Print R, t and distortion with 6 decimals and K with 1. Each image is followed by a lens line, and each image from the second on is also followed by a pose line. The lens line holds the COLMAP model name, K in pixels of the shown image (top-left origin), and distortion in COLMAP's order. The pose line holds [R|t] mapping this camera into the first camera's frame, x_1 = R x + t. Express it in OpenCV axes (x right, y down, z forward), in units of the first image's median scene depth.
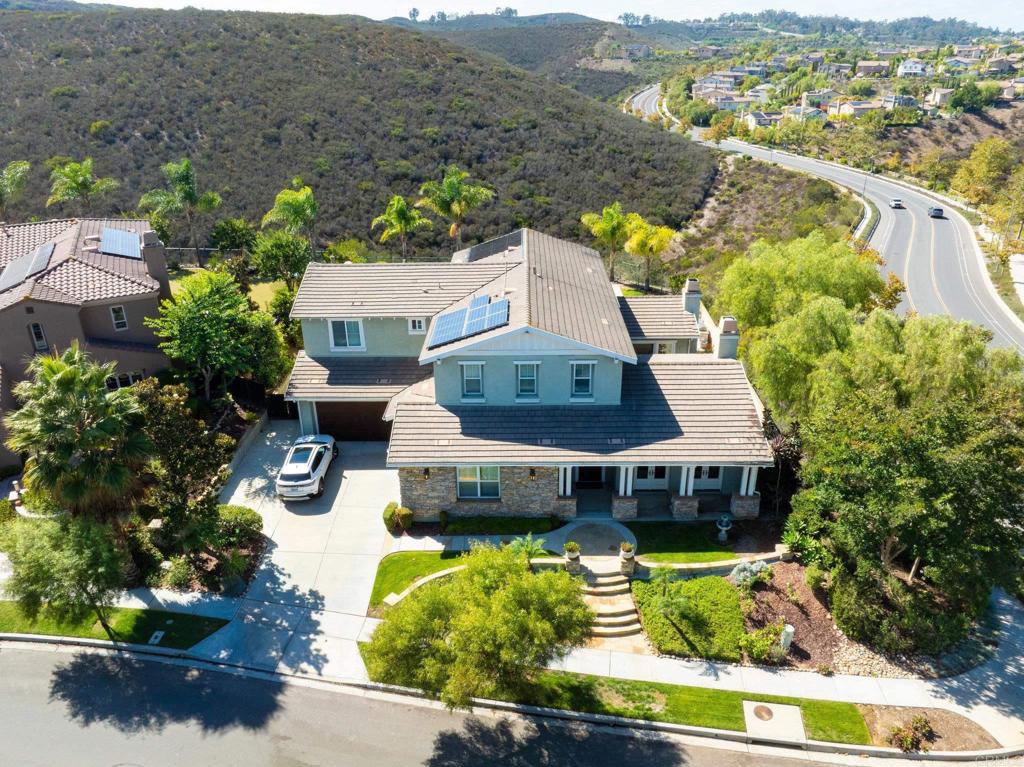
lens RADIAL K [[742.6, 0, 506.9], [0, 742.6, 375.9], [0, 0, 1]] dist [-0.047975, 0.020718]
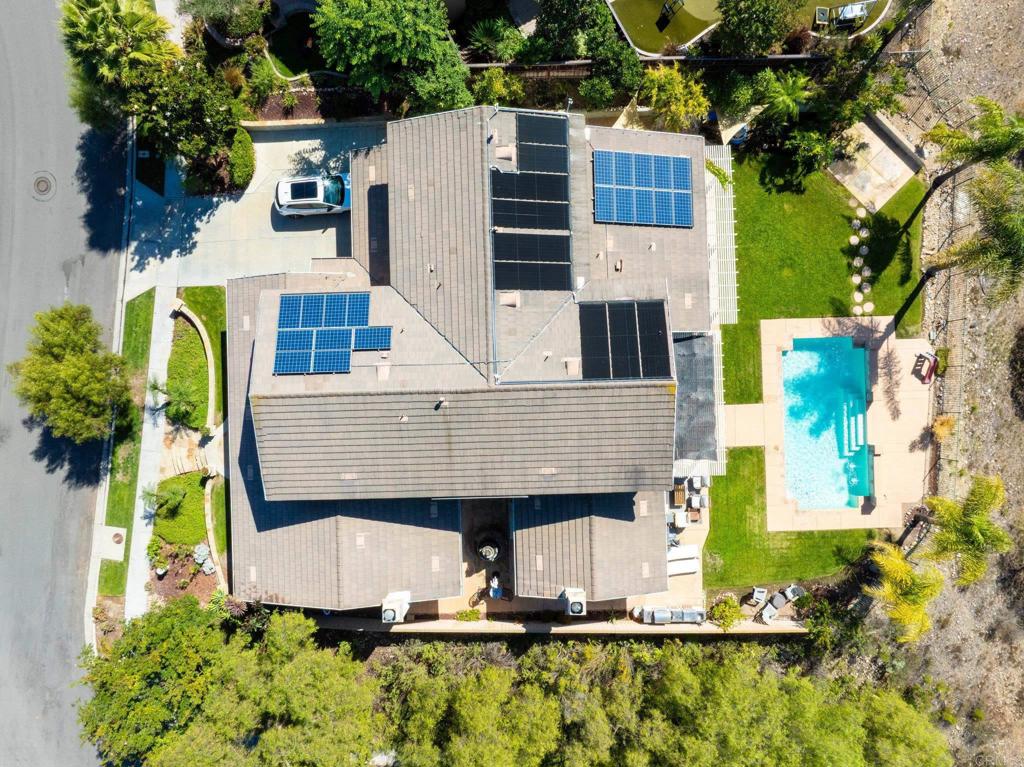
lens RADIAL K [[713.4, 0, 517.2], [0, 713.4, 381.4], [0, 0, 1]] dist [-0.047289, 0.021693]
pose [[0.050583, 0.998718, -0.001864, 0.004330], [-0.393572, 0.021649, 0.919039, -0.167229], [0.917901, -0.045754, 0.394163, 0.145577]]
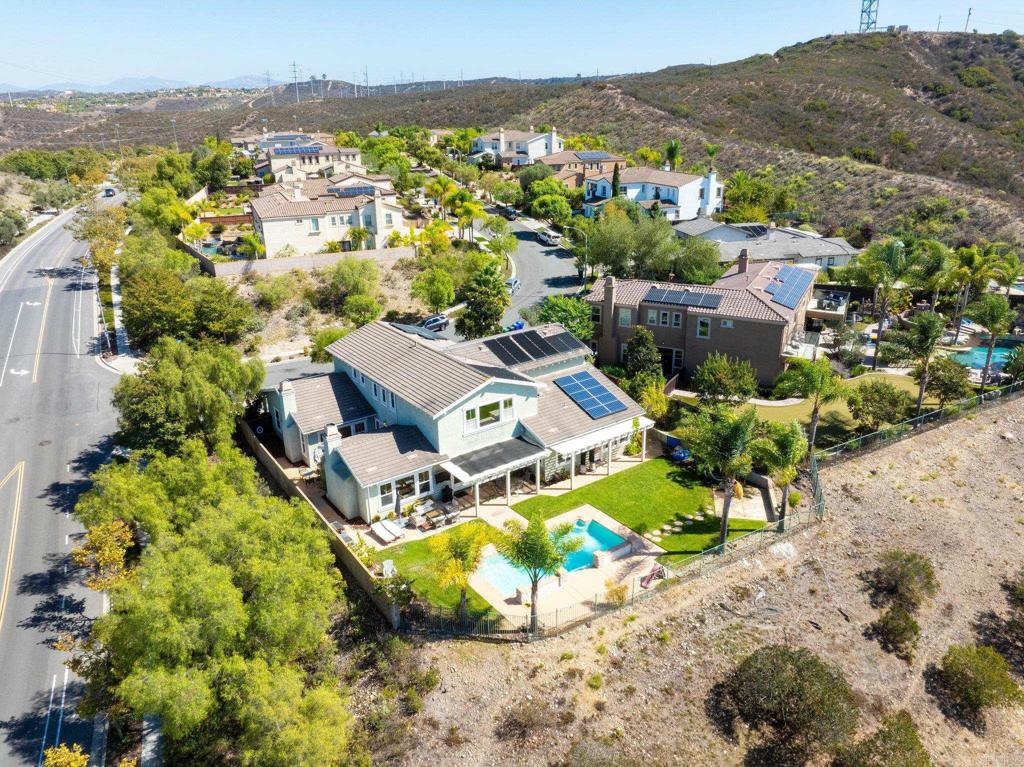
lens RADIAL K [[742.6, 0, 506.9], [0, 742.6, 375.9], [0, 0, 1]] dist [-0.047975, 0.020718]
pose [[-0.800047, 0.235671, -0.551710, 0.136419], [-0.219392, 0.740988, 0.634669, -0.202183], [0.558384, 0.628806, -0.541120, 0.367234]]
